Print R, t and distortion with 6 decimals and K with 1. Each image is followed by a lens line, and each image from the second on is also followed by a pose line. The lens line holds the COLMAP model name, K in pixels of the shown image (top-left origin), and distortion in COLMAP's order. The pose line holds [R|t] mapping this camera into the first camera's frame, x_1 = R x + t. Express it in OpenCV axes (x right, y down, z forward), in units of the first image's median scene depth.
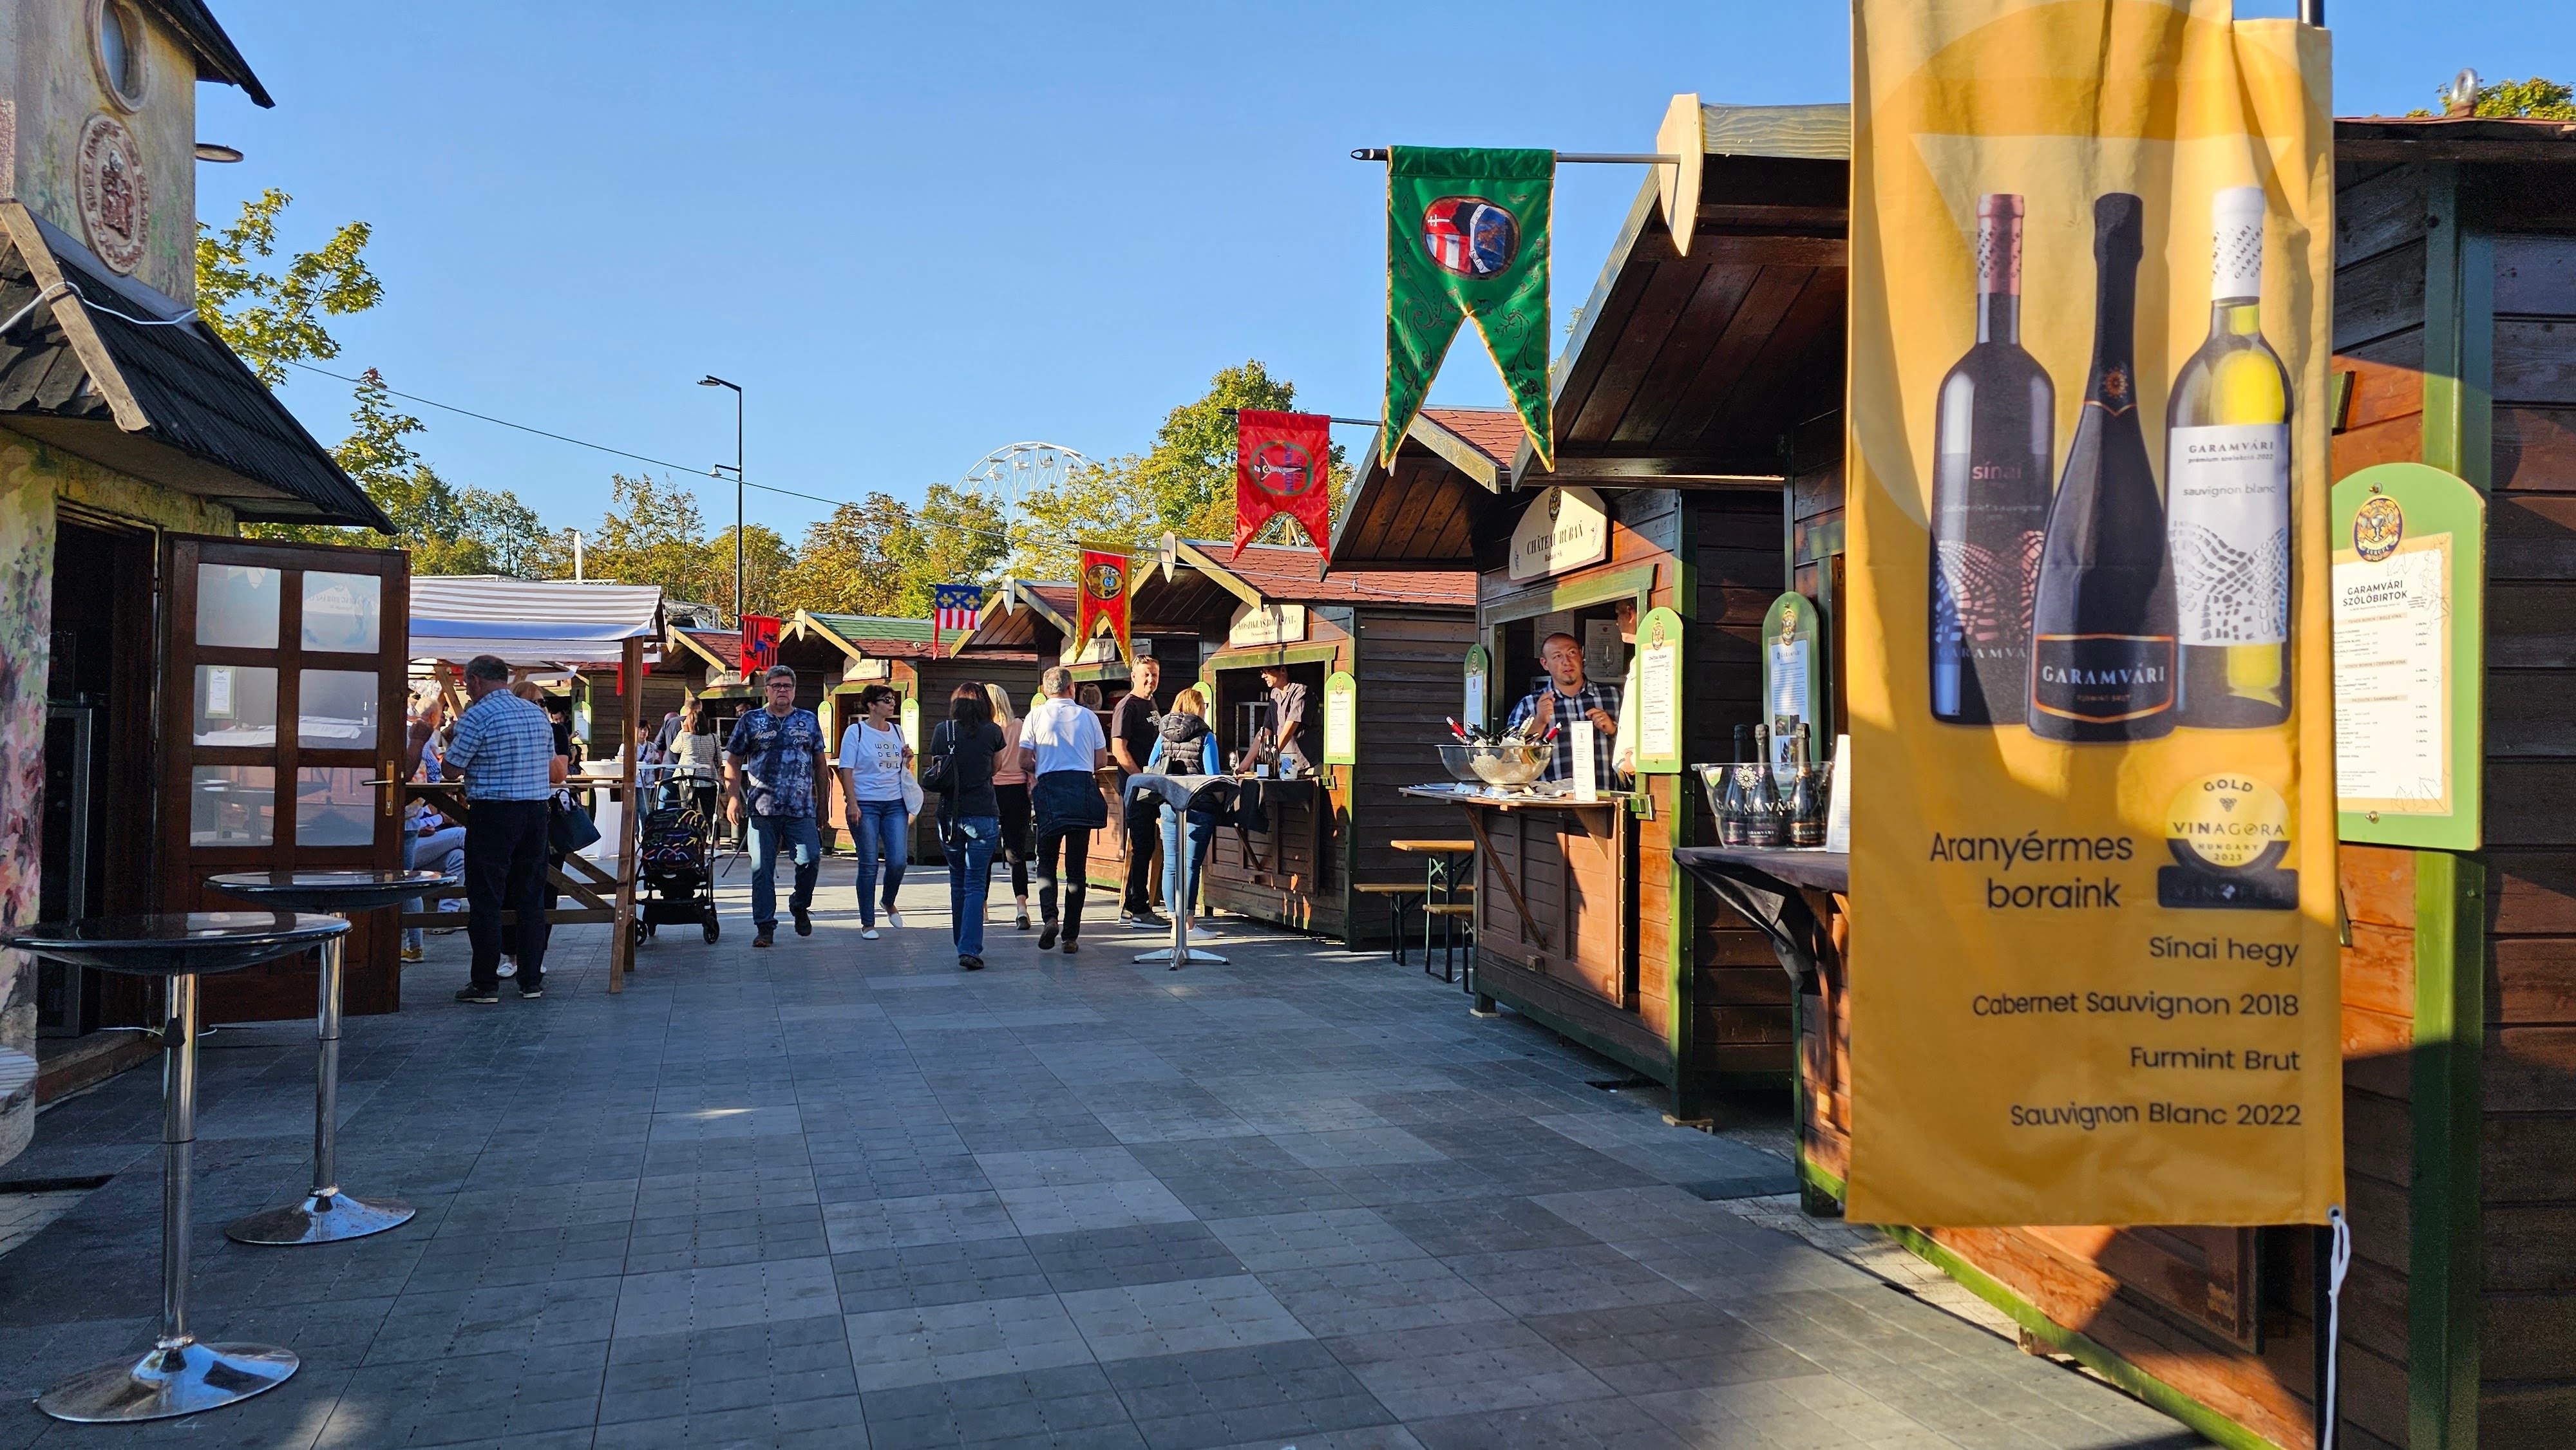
lens RADIAL K [[1689.2, 0, 1316.9], [0, 1689.2, 754.6], [0, 0, 1]] dist [0.060364, -0.000782]
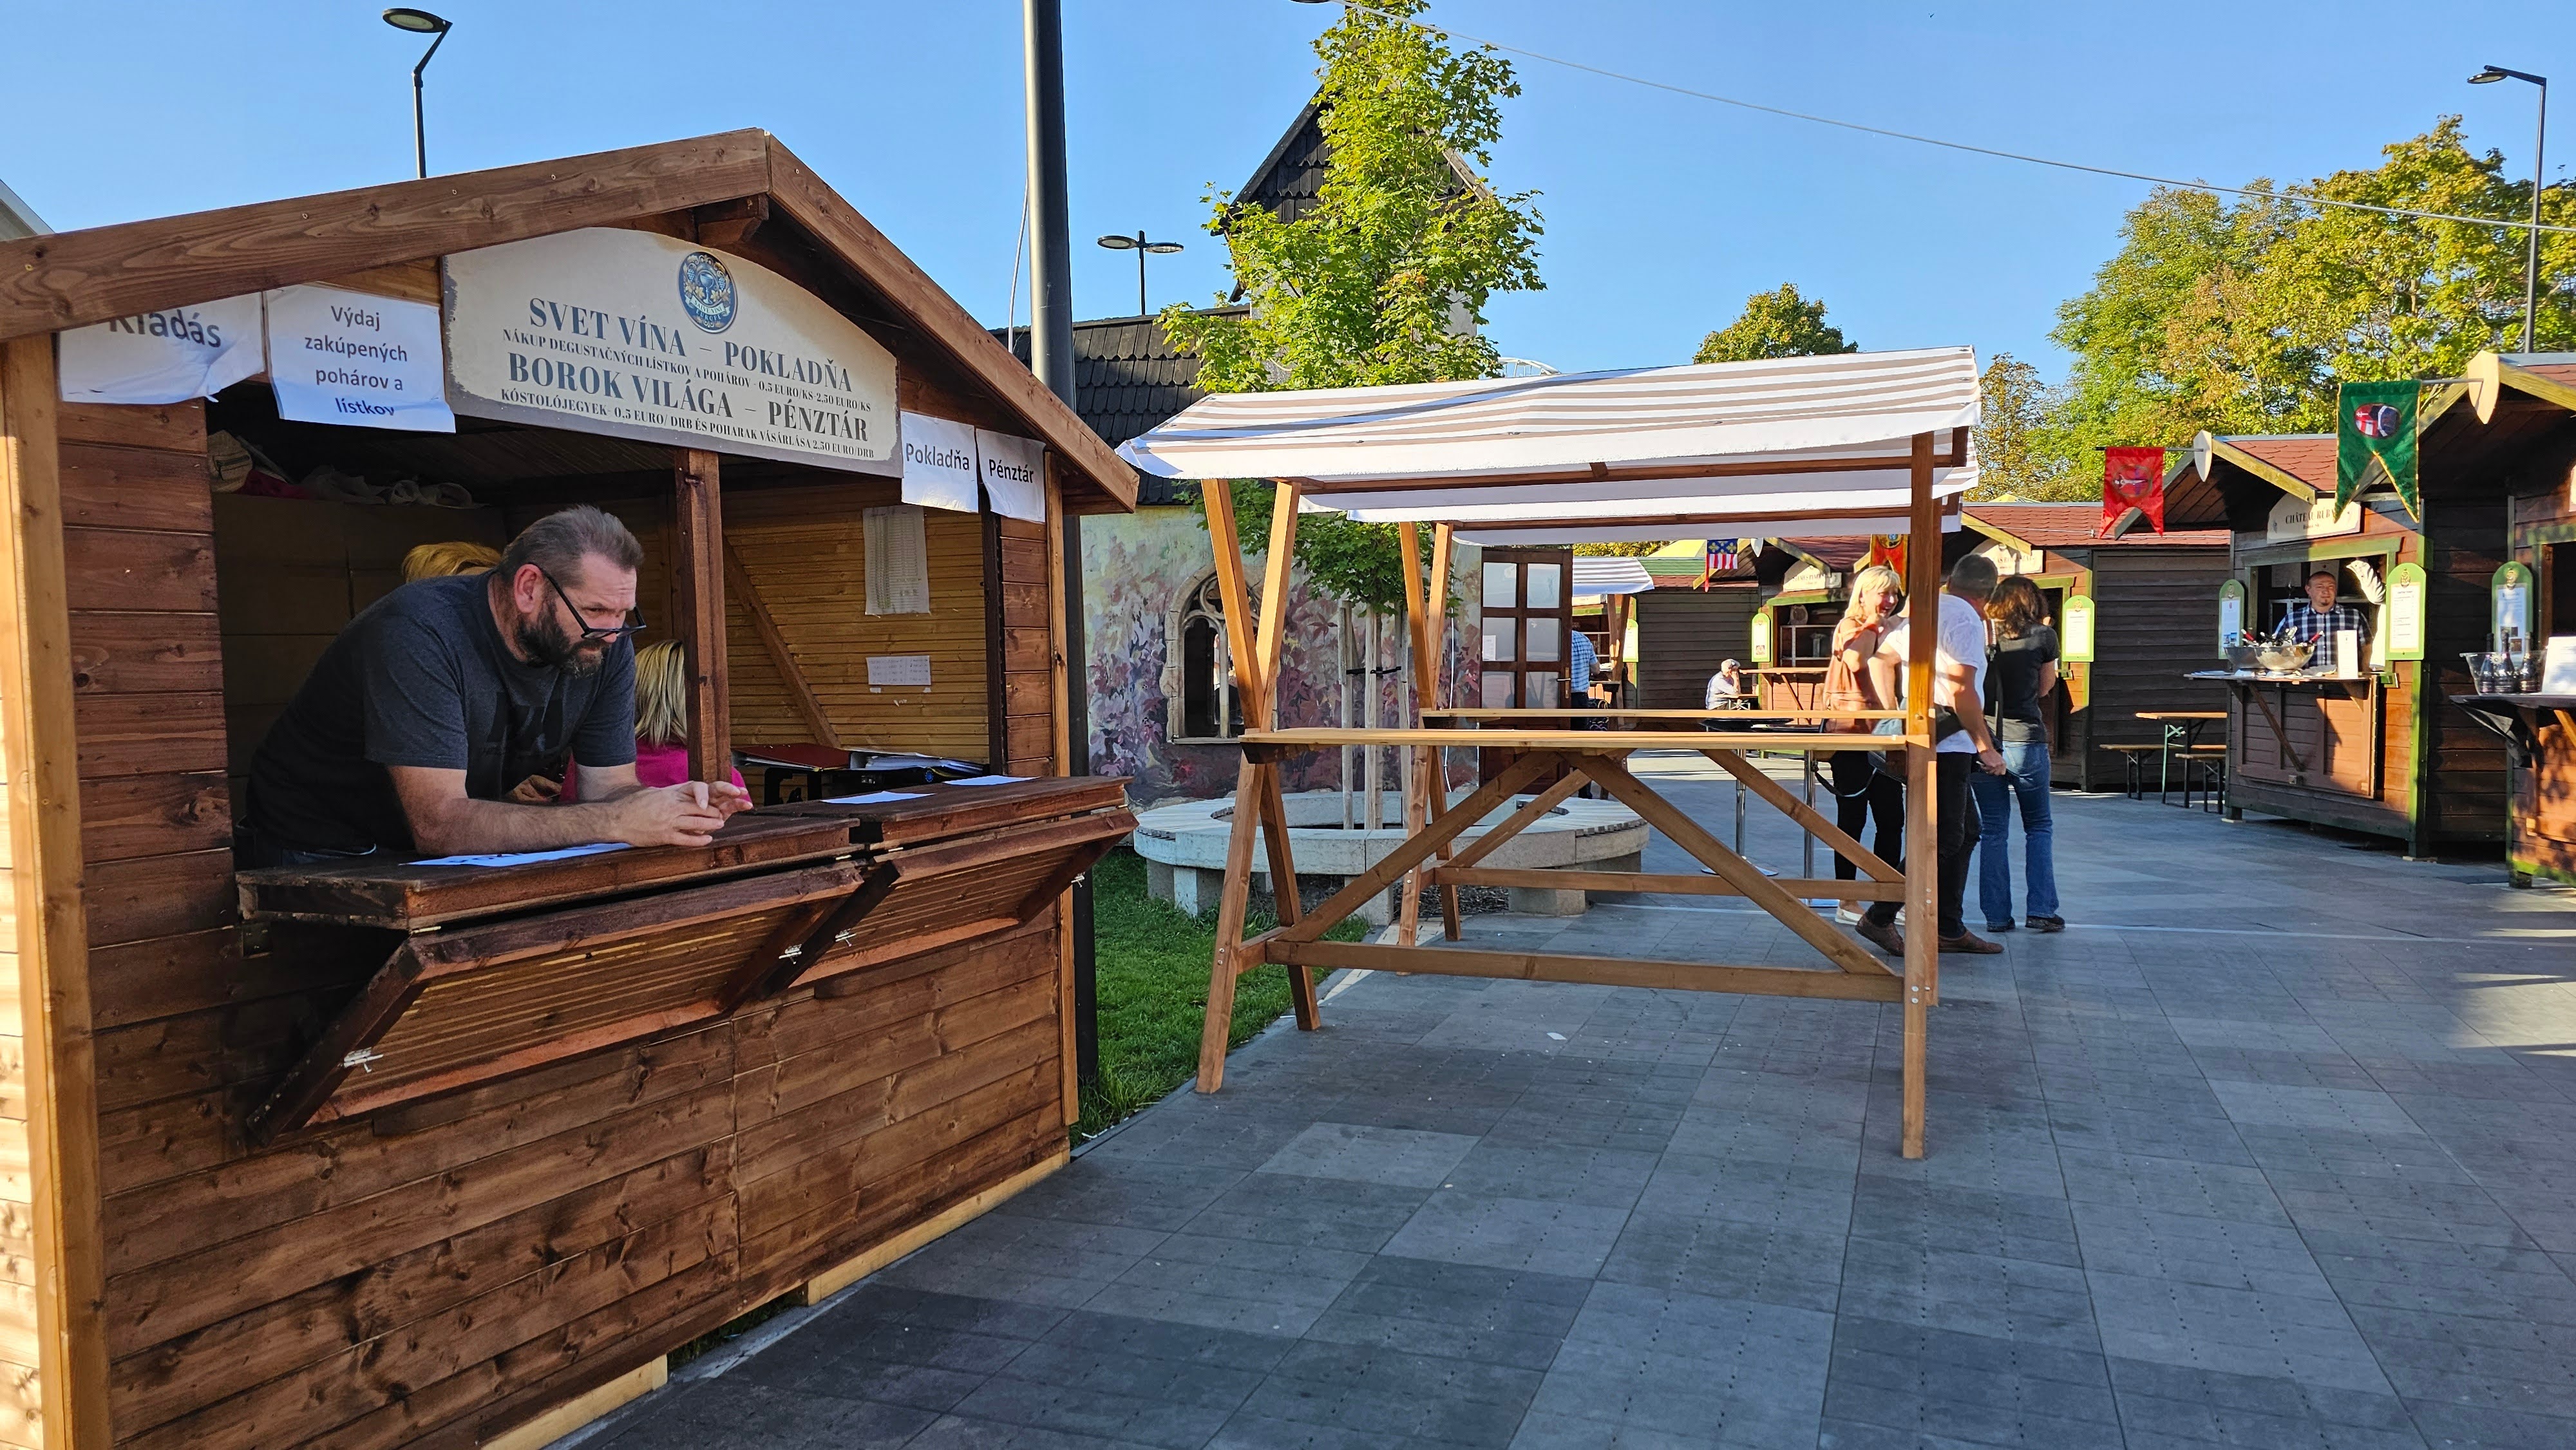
lens RADIAL K [[1714.8, 0, 1295.8], [0, 1714.8, 776.3], [0, 0, 1]] dist [-0.000266, -0.003748]
pose [[0.965229, -0.001373, -0.261404, -0.411423], [0.018459, 0.997848, 0.062916, -0.001601], [0.260755, -0.065553, 0.963177, -0.934722]]
